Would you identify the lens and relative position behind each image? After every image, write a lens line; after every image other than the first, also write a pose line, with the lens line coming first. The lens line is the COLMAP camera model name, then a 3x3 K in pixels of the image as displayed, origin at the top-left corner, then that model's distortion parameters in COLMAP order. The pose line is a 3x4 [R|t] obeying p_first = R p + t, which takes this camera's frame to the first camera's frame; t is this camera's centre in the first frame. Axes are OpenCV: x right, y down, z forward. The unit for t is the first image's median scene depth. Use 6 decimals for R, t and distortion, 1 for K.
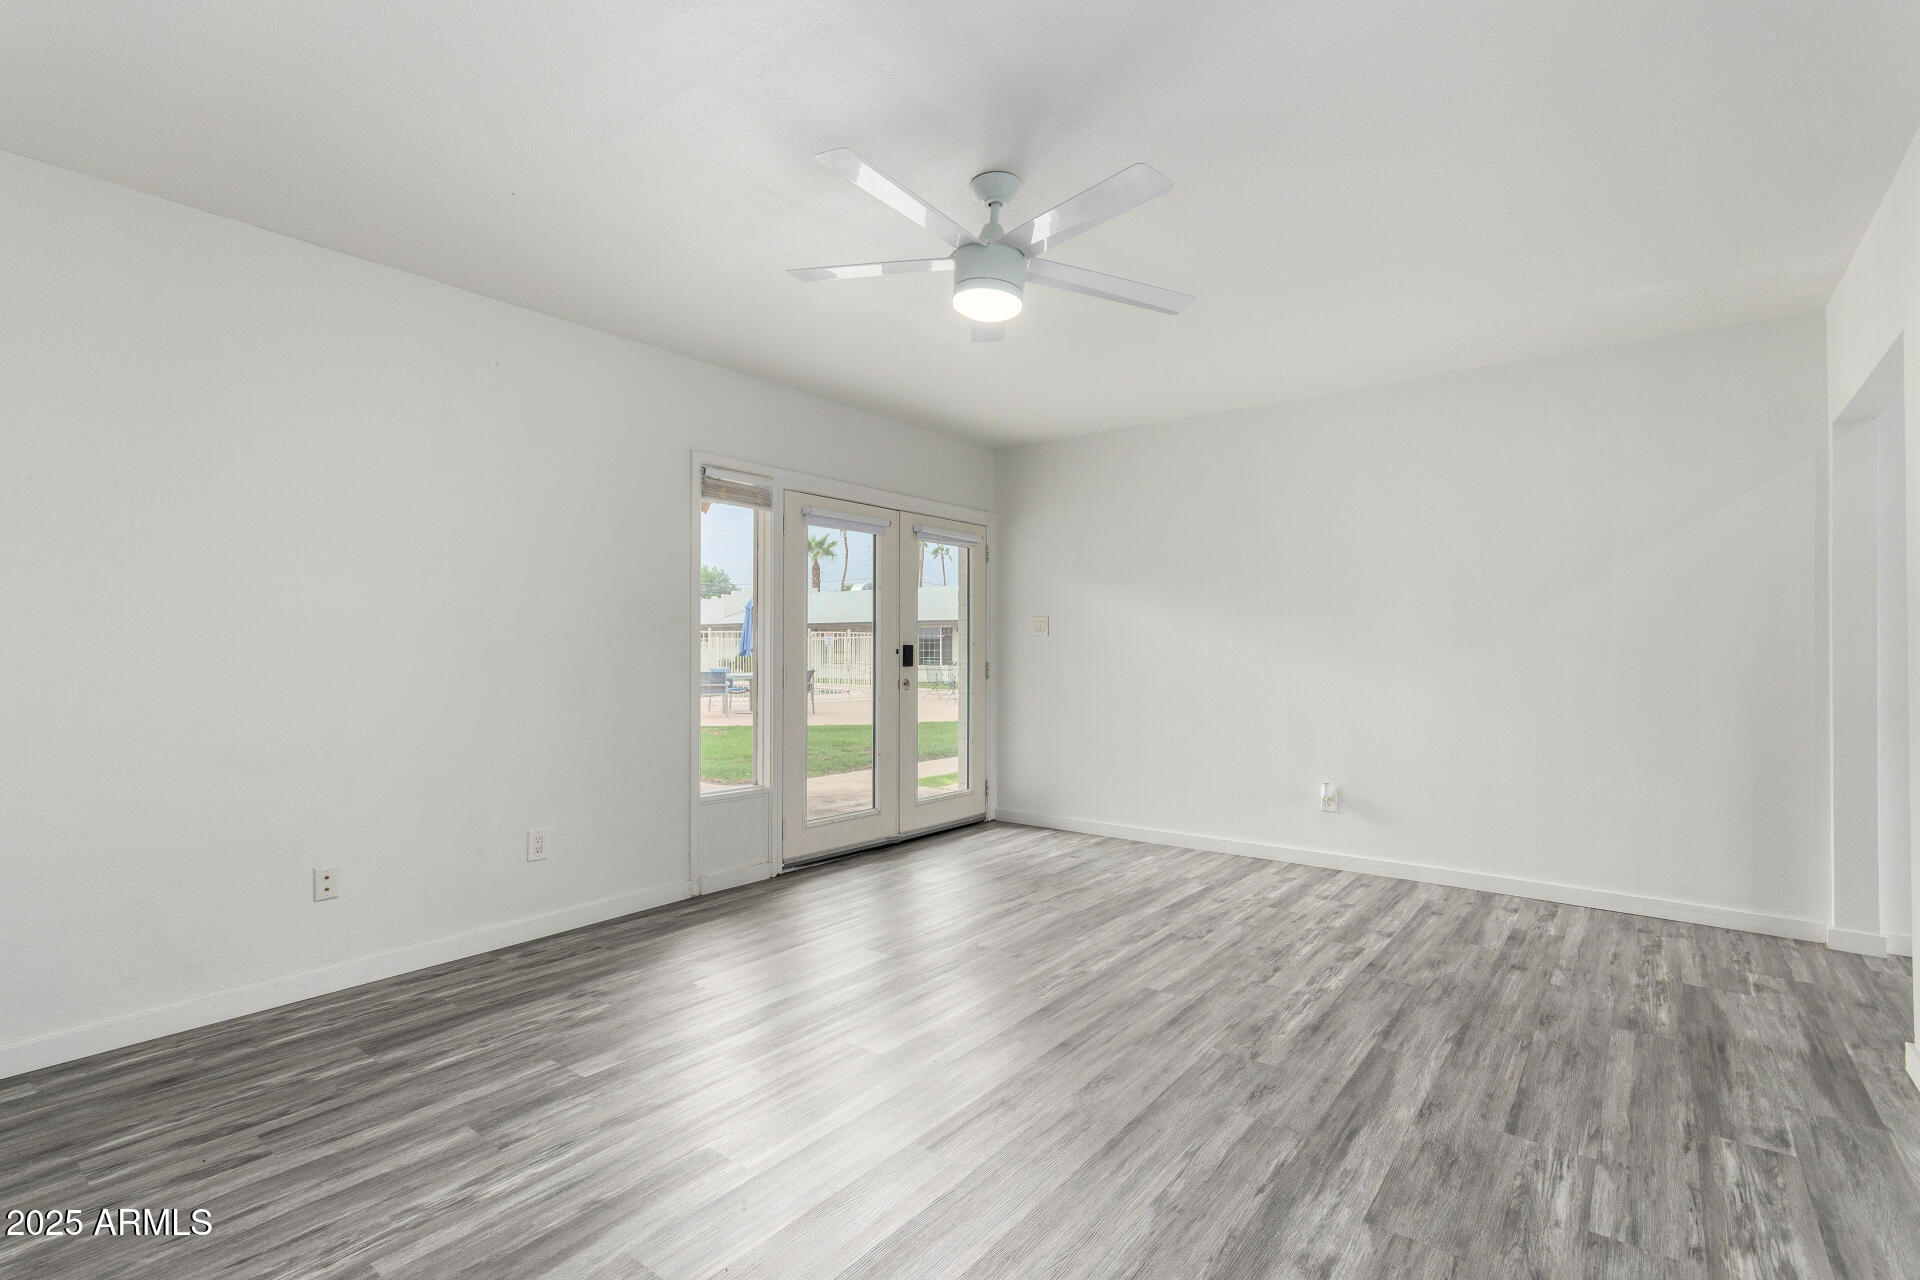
lens RADIAL K [[889.7, 0, 955.5], [0, 889.7, 645.2], [0, 0, 1]] dist [0.001536, 0.001730]
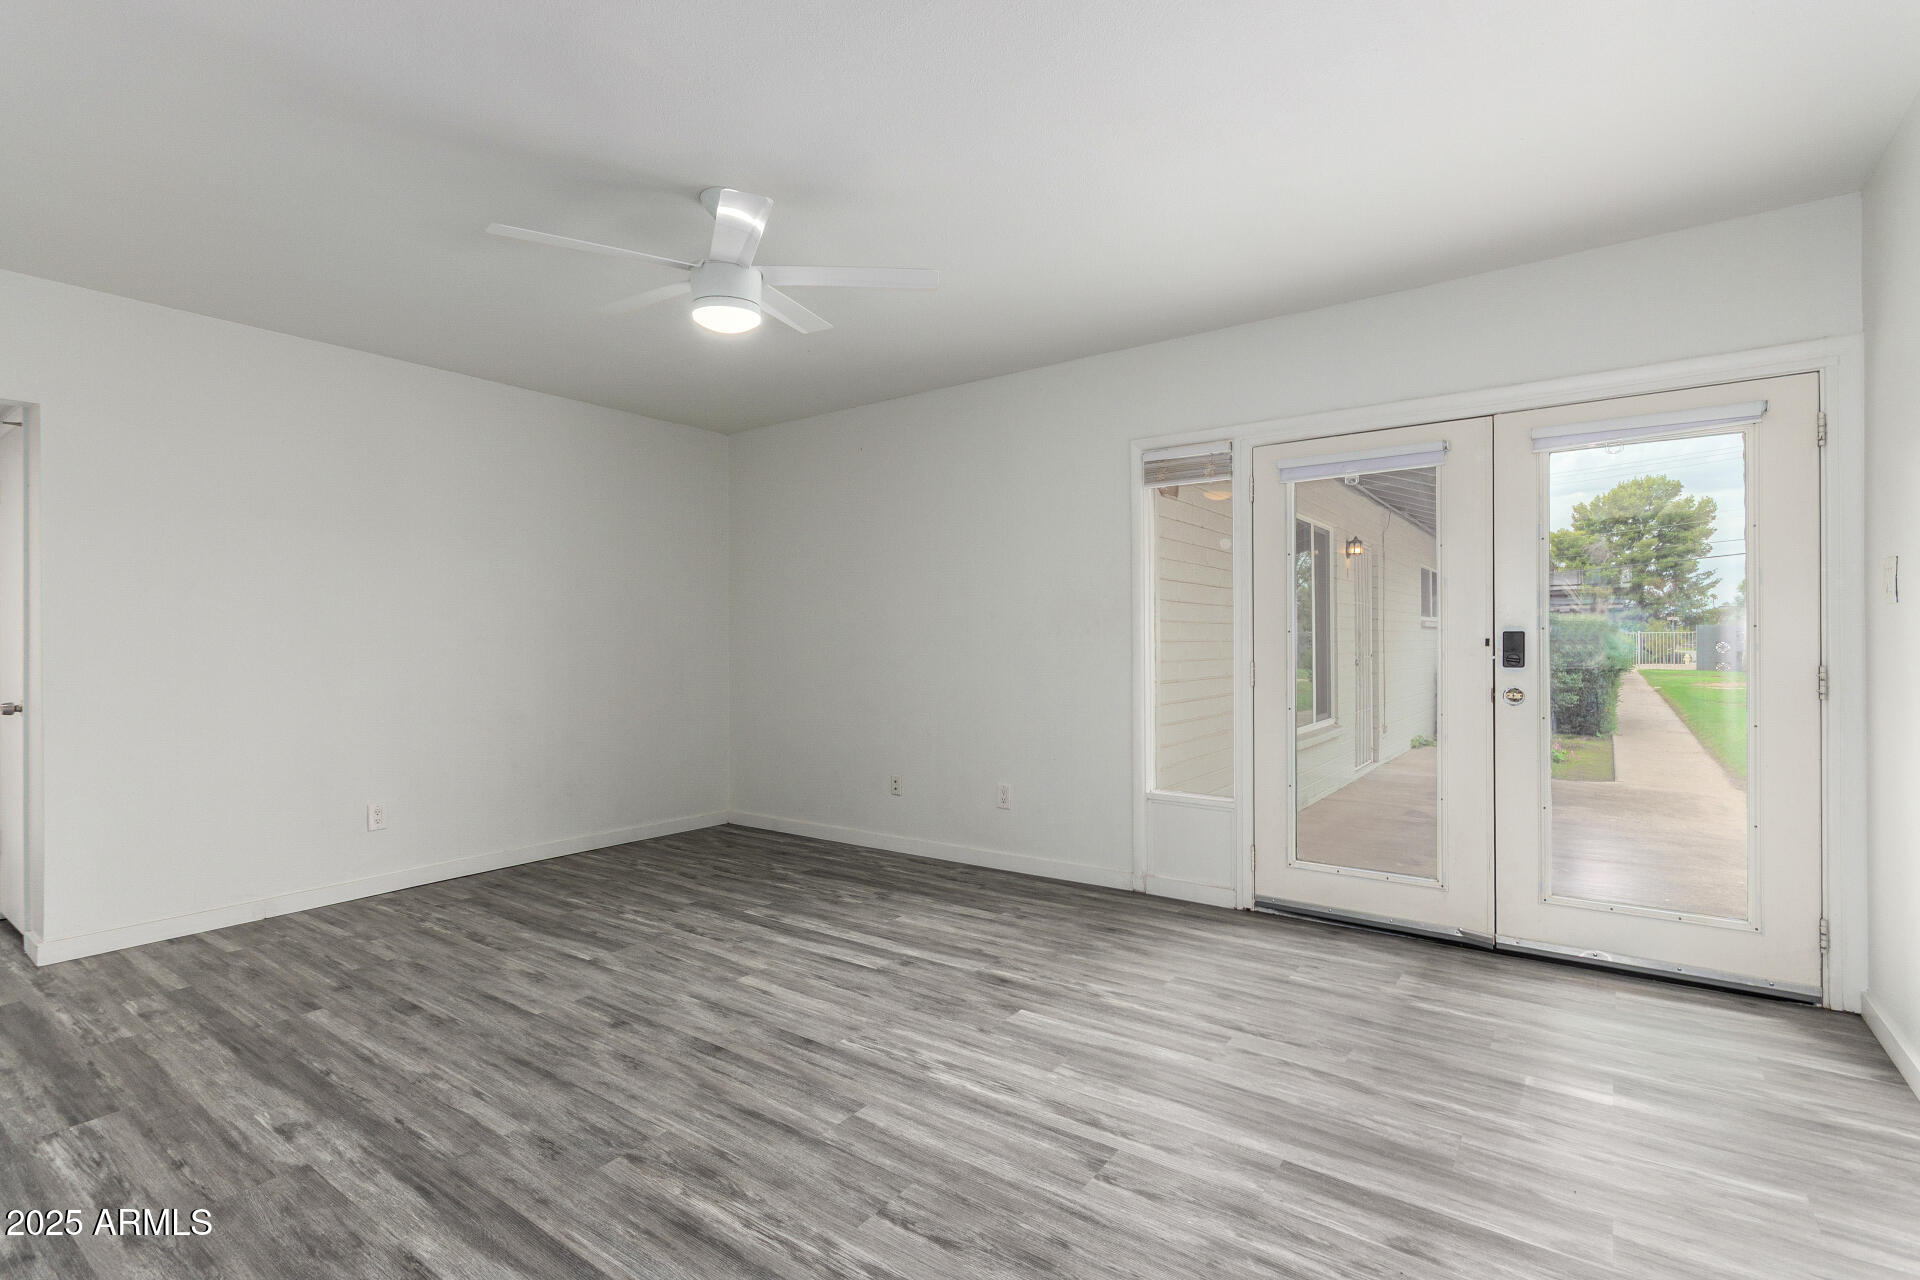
lens RADIAL K [[889.7, 0, 953.2], [0, 889.7, 645.1], [0, 0, 1]] dist [0.001536, 0.001730]
pose [[0.038035, 0.000606, -0.999276, 0.865261], [0.011409, 0.999934, 0.001040, 0.007063], [0.999211, -0.011440, 0.038026, 0.959759]]
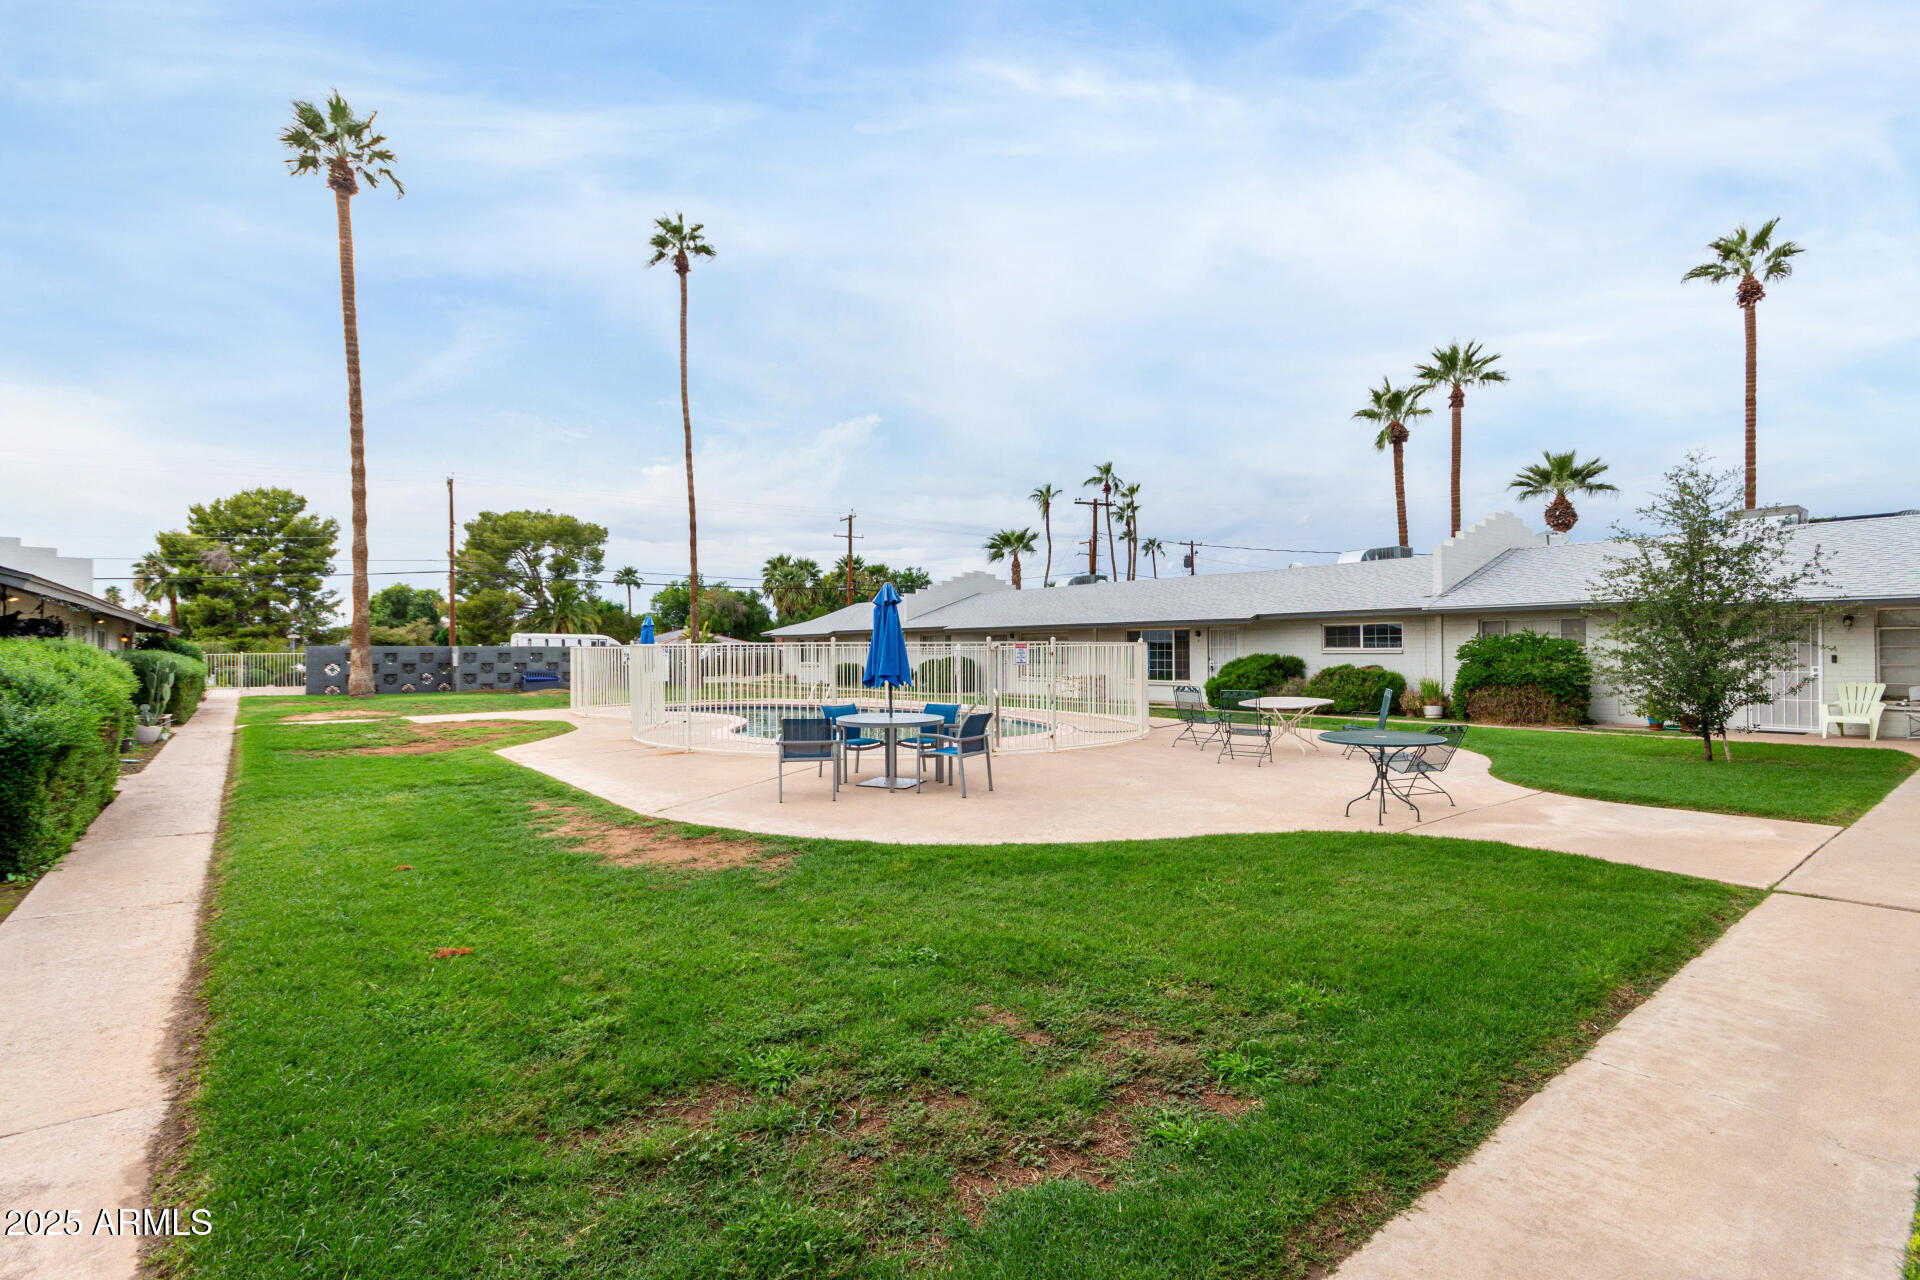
lens RADIAL K [[889.7, 0, 959.0], [0, 889.7, 642.0], [0, 0, 1]] dist [0.001536, 0.001730]
pose [[0.975035, -0.007394, -0.221930, -0.277173], [0.006268, 0.999964, -0.005778, -0.071194], [0.221965, 0.004243, 0.975045, 2.300453]]
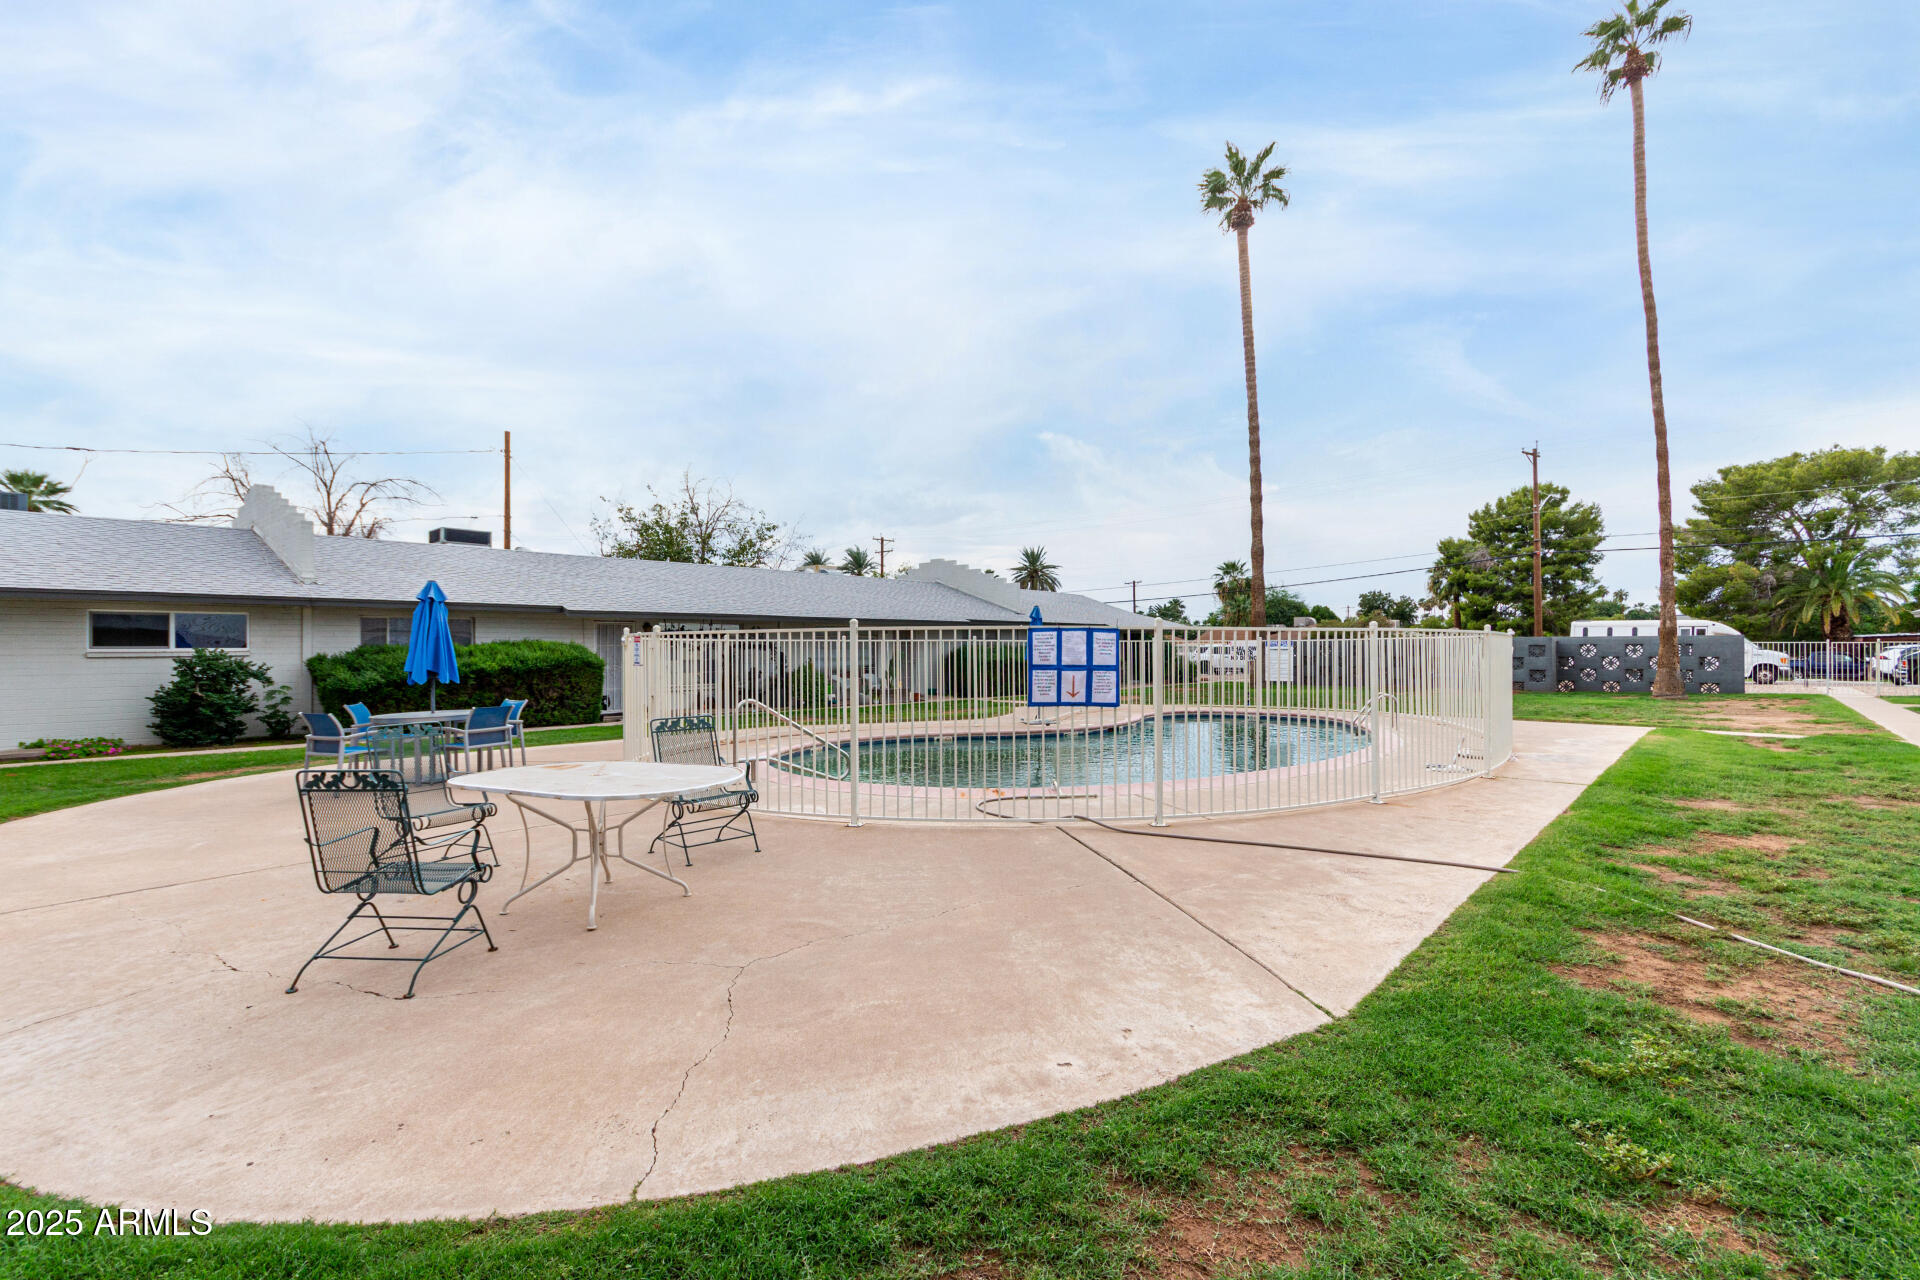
lens RADIAL K [[889.7, 0, 958.0], [0, 889.7, 637.3], [0, 0, 1]] dist [0.001536, 0.001730]
pose [[-0.062087, -0.013986, -0.997973, 1.793042], [0.008640, 0.999857, -0.014550, -0.030396], [0.998033, -0.009525, -0.061957, 7.249505]]
